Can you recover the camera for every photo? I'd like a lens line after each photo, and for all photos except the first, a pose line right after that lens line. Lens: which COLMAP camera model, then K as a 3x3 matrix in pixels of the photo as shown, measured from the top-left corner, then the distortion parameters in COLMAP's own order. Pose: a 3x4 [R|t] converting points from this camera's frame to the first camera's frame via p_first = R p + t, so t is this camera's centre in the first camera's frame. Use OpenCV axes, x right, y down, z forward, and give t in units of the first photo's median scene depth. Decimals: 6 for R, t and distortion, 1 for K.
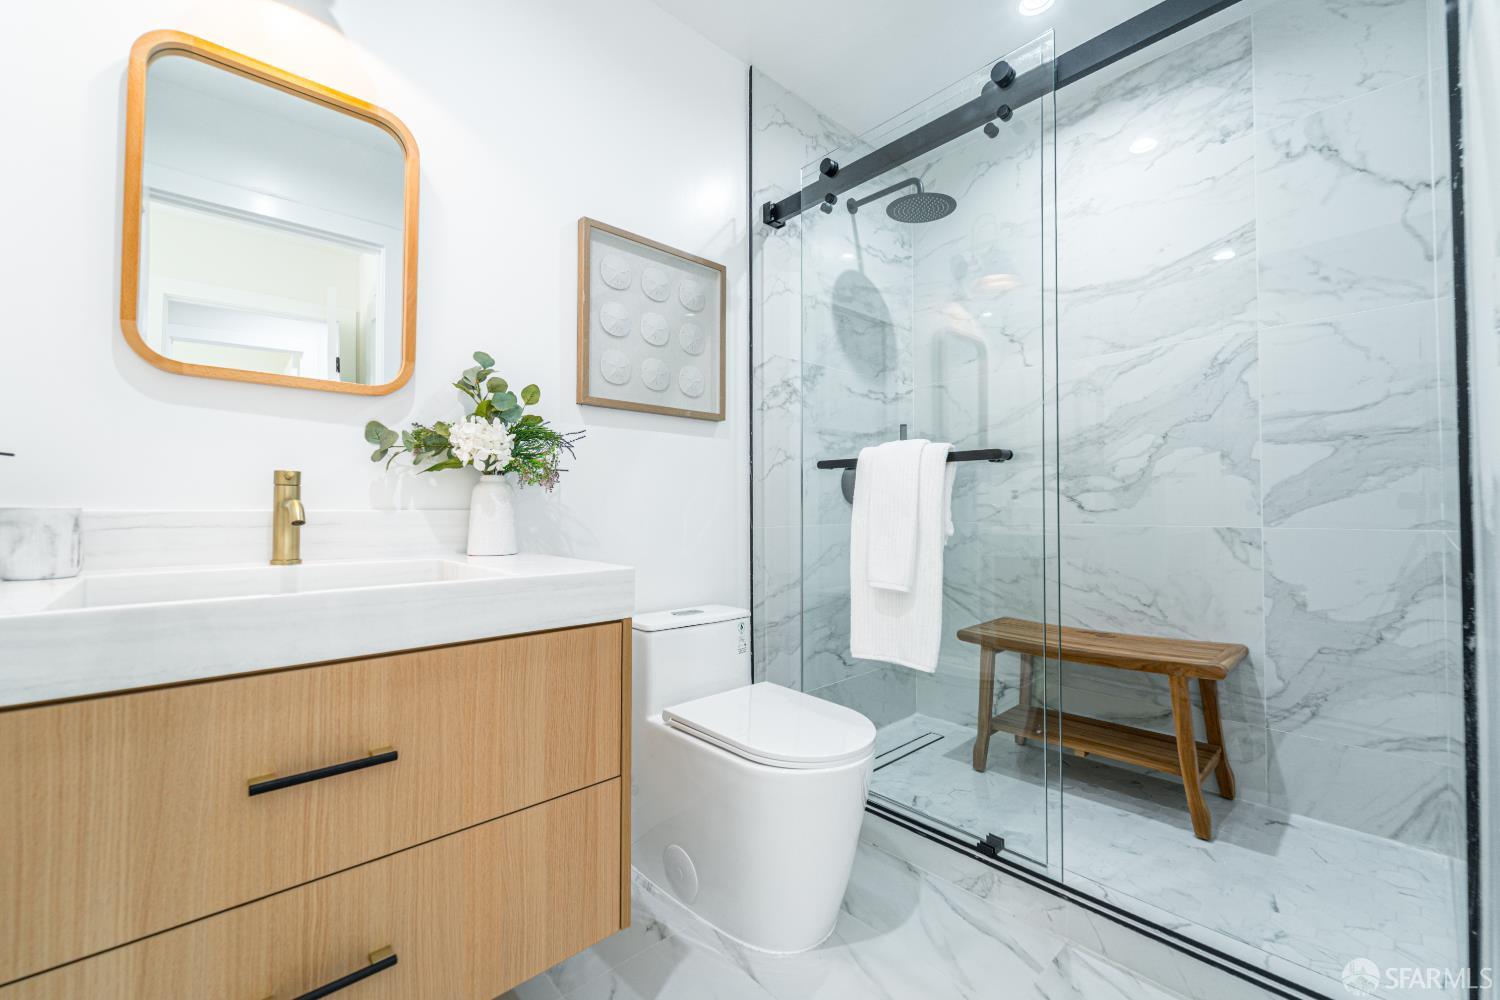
lens RADIAL K [[608.6, 0, 750.2], [0, 608.6, 496.8], [0, 0, 1]] dist [-0.022198, -0.000509]
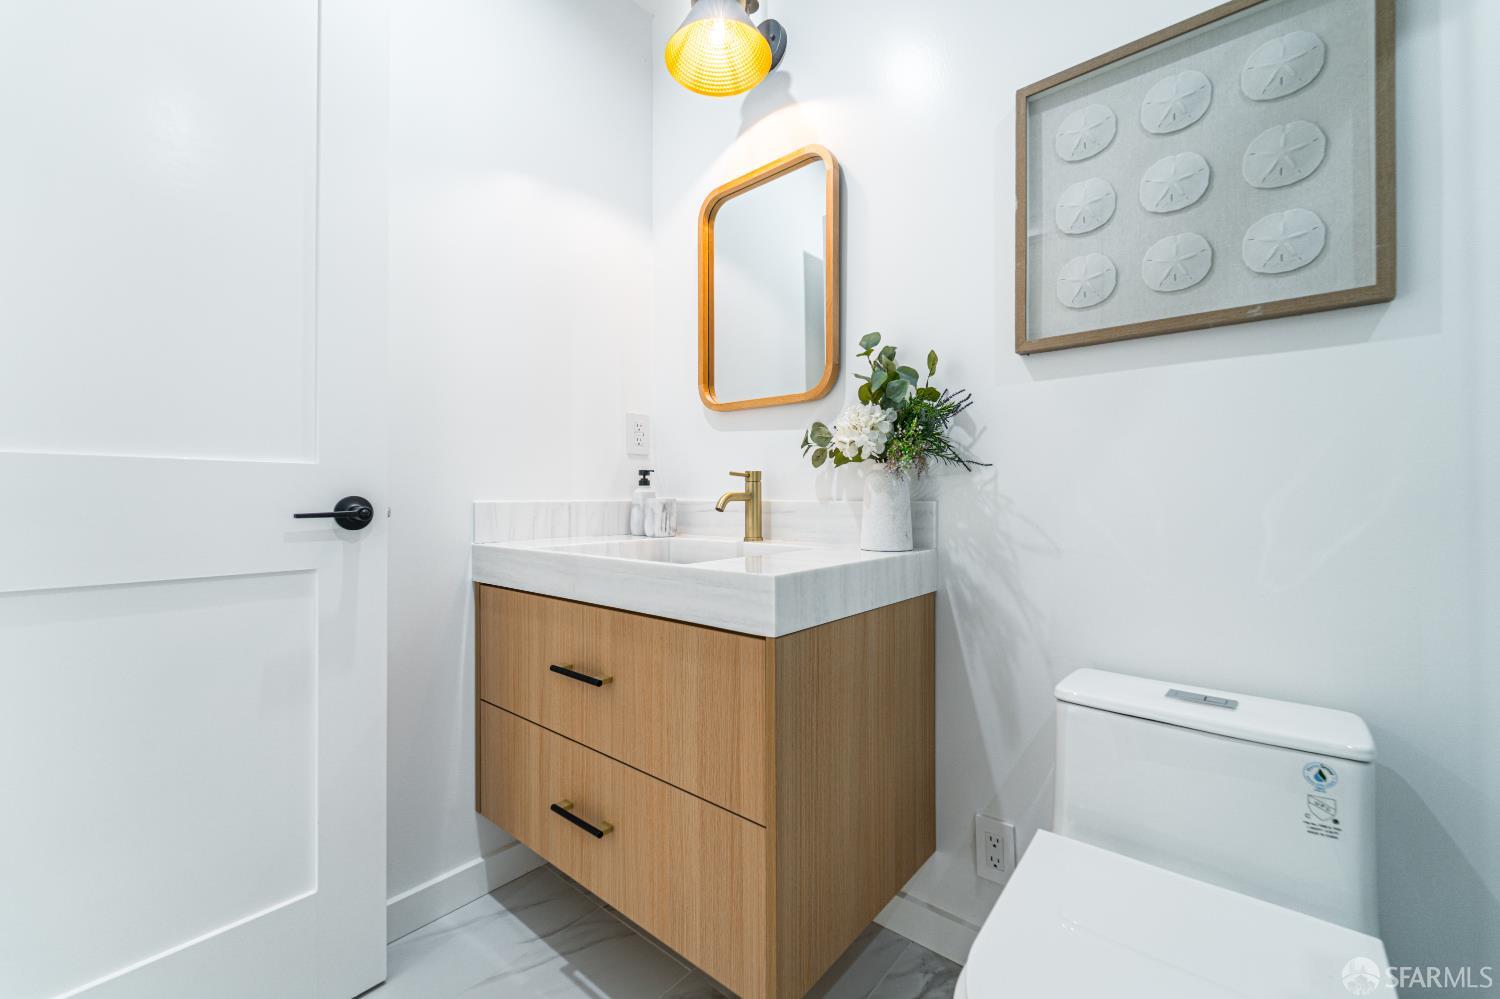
lens RADIAL K [[608.6, 0, 750.2], [0, 608.6, 496.3], [0, 0, 1]] dist [-0.022198, -0.000509]
pose [[0.099297, -0.001376, -0.995057, 0.549801], [0.018762, 0.999824, 0.000489, 0.011973], [0.994881, -0.018718, 0.099305, 0.836574]]
